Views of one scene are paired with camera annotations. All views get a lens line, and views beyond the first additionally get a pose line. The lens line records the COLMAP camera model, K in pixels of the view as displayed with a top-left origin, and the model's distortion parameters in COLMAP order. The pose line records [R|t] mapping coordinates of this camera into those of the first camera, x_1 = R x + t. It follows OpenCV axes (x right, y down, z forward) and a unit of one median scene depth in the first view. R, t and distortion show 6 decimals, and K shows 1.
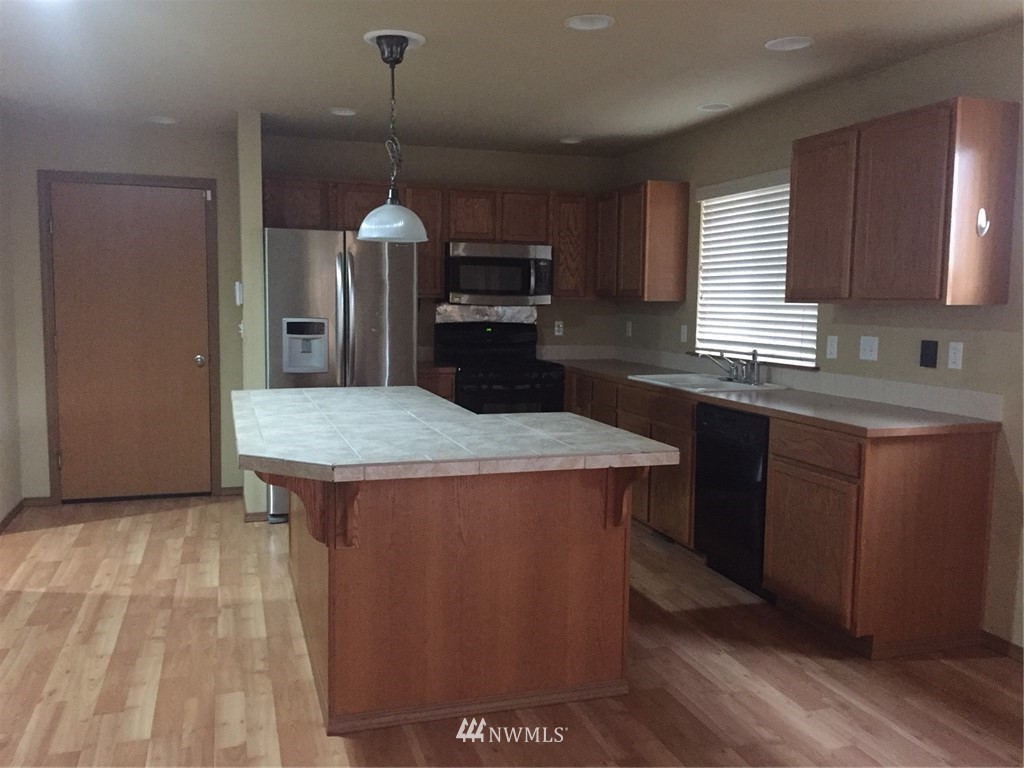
lens RADIAL K [[876.5, 0, 507.3], [0, 876.5, 381.7], [0, 0, 1]] dist [0.028102, -0.006082]
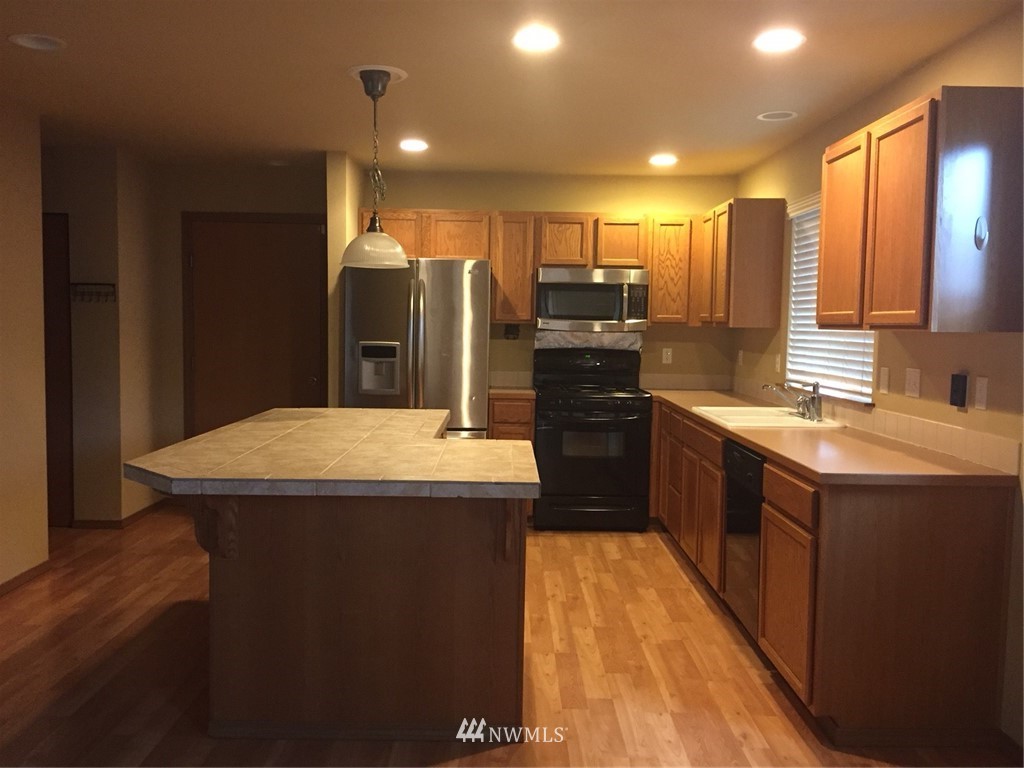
lens RADIAL K [[876.5, 0, 508.9], [0, 876.5, 381.2], [0, 0, 1]] dist [0.028102, -0.006082]
pose [[0.951927, 0.022730, -0.305479, 0.256082], [-0.032558, 0.999102, -0.027116, -0.002890], [0.304588, 0.035758, 0.951813, 0.054056]]
